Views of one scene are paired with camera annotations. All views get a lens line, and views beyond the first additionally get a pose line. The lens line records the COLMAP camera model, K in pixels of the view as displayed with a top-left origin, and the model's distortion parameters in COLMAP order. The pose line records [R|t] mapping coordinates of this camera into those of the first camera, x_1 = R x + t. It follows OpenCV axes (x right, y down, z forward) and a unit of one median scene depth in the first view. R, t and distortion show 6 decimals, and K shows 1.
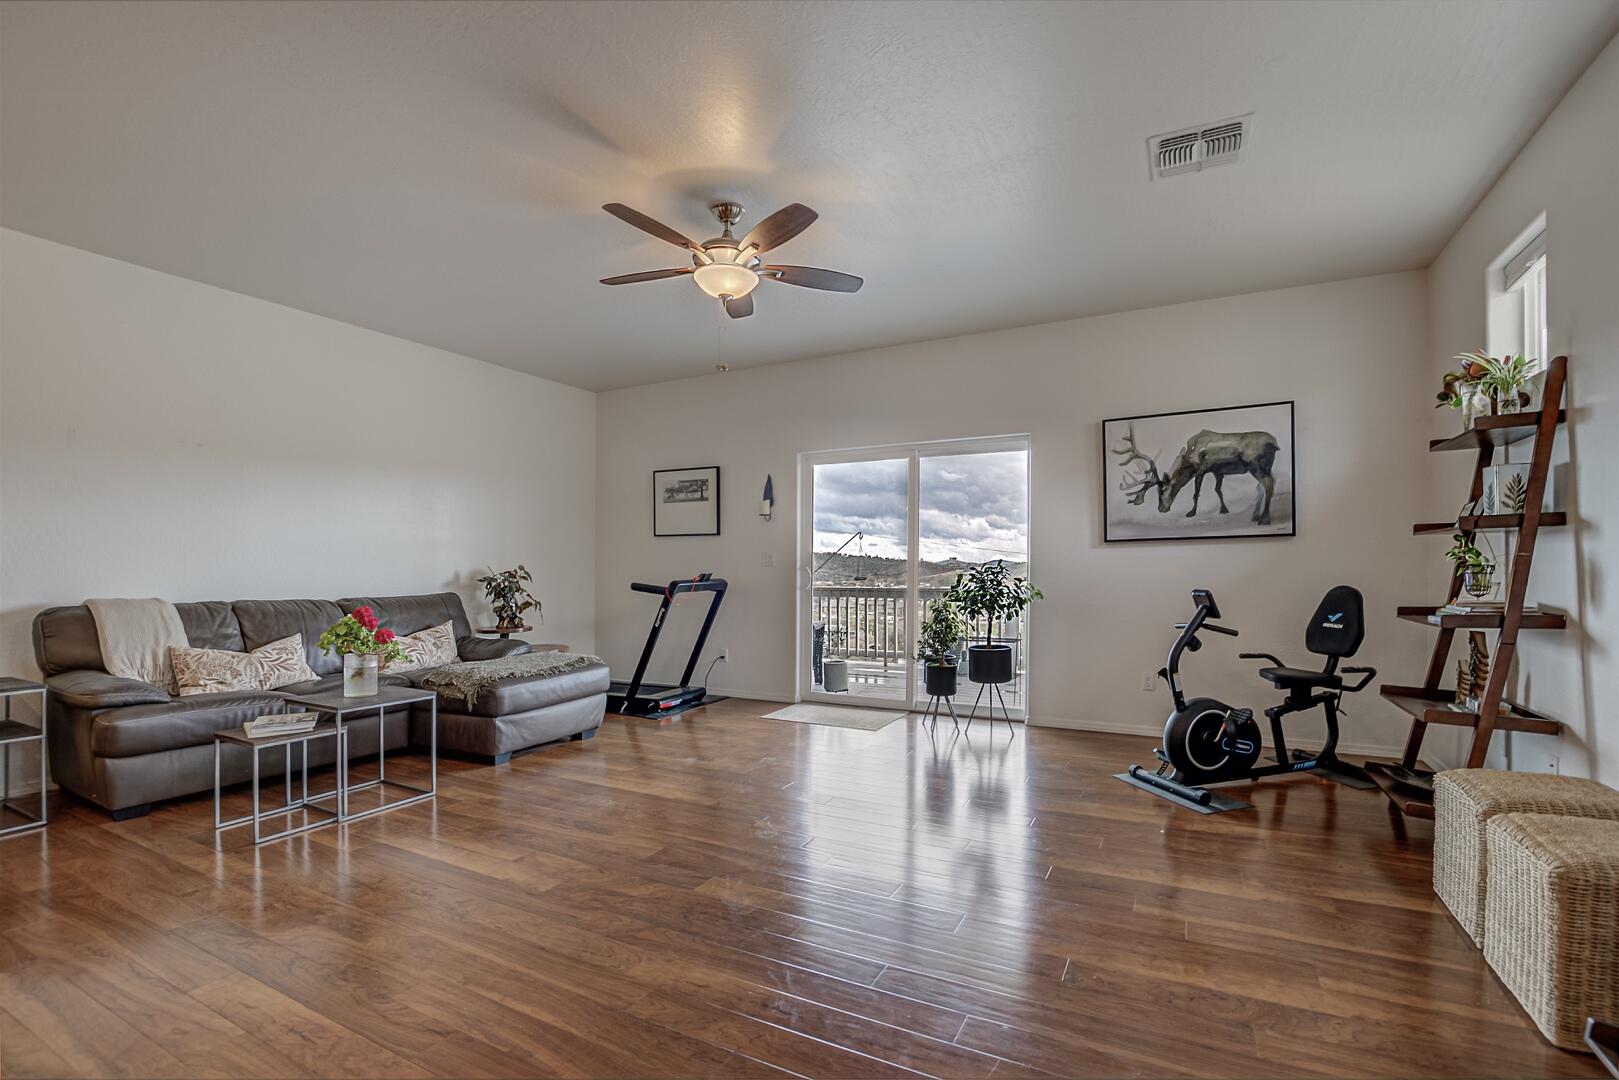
lens RADIAL K [[722.7, 0, 796.9], [0, 722.7, 566.0], [0, 0, 1]] dist [-0.031432, 0.006059]
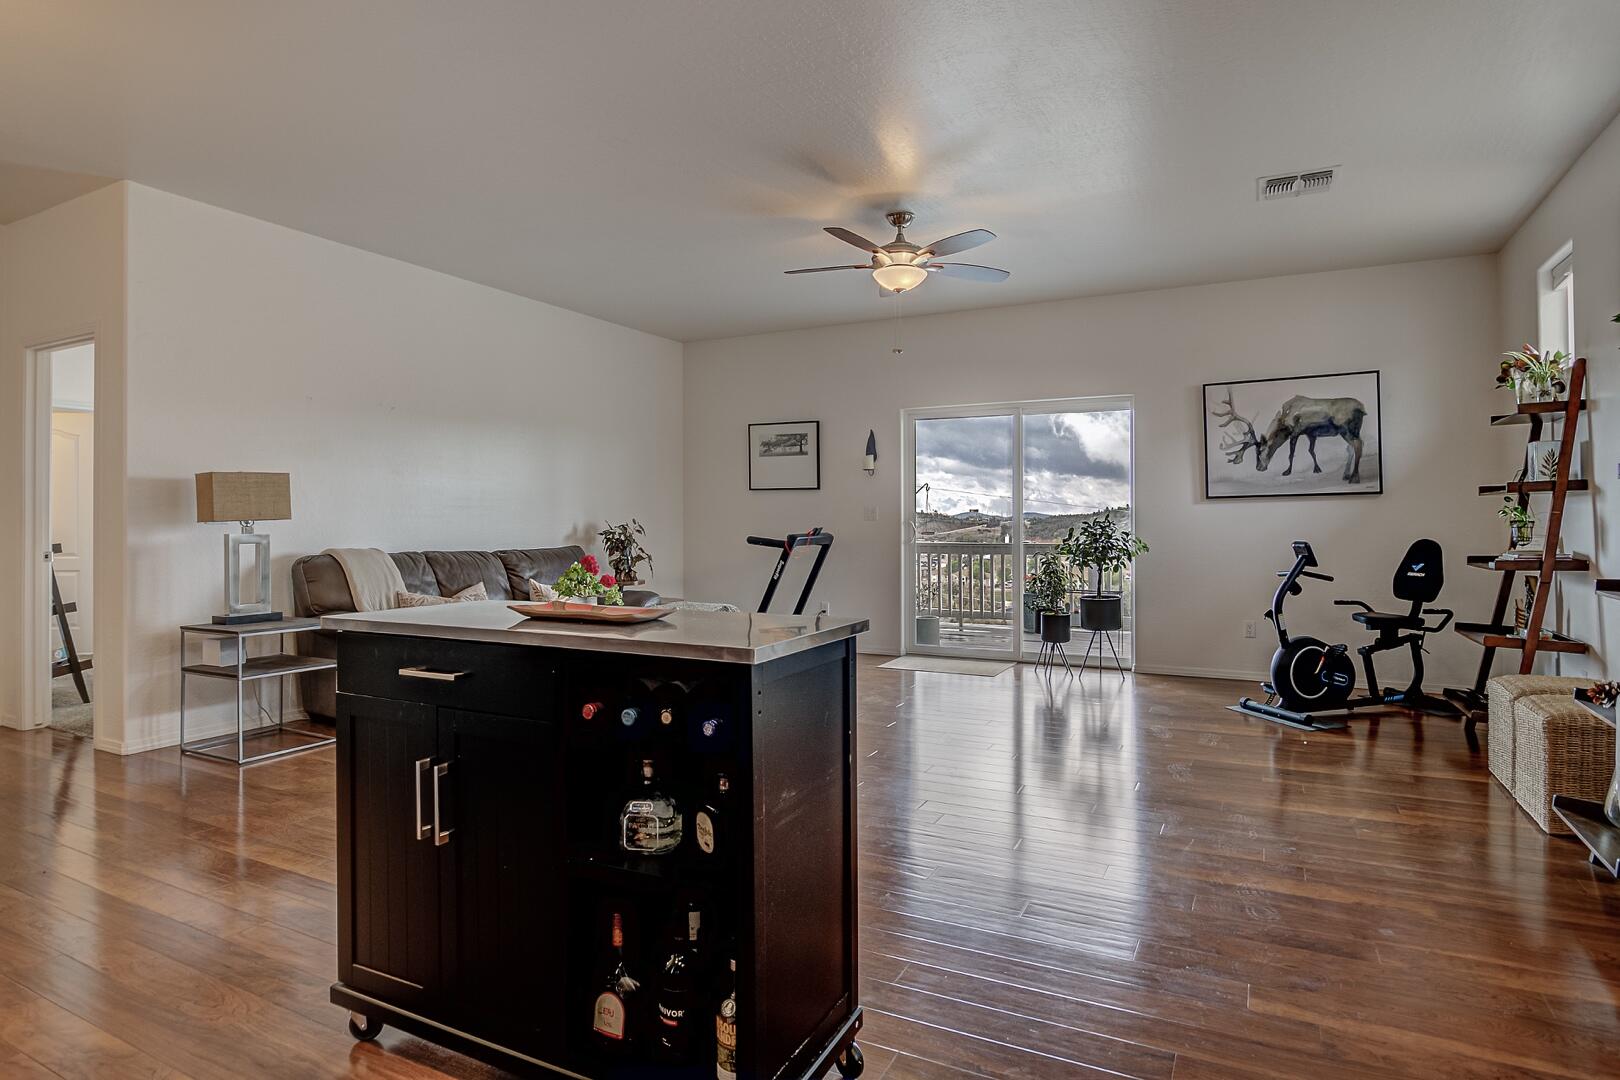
lens RADIAL K [[871.5, 0, 825.5], [0, 871.5, 489.7], [0, 0, 1]] dist [-0.010752, -0.001683]
pose [[0.999498, 0.002896, 0.031543, -0.214655], [-0.001819, 0.999416, -0.034110, -0.001181], [-0.031624, 0.034036, 0.998920, -0.330087]]
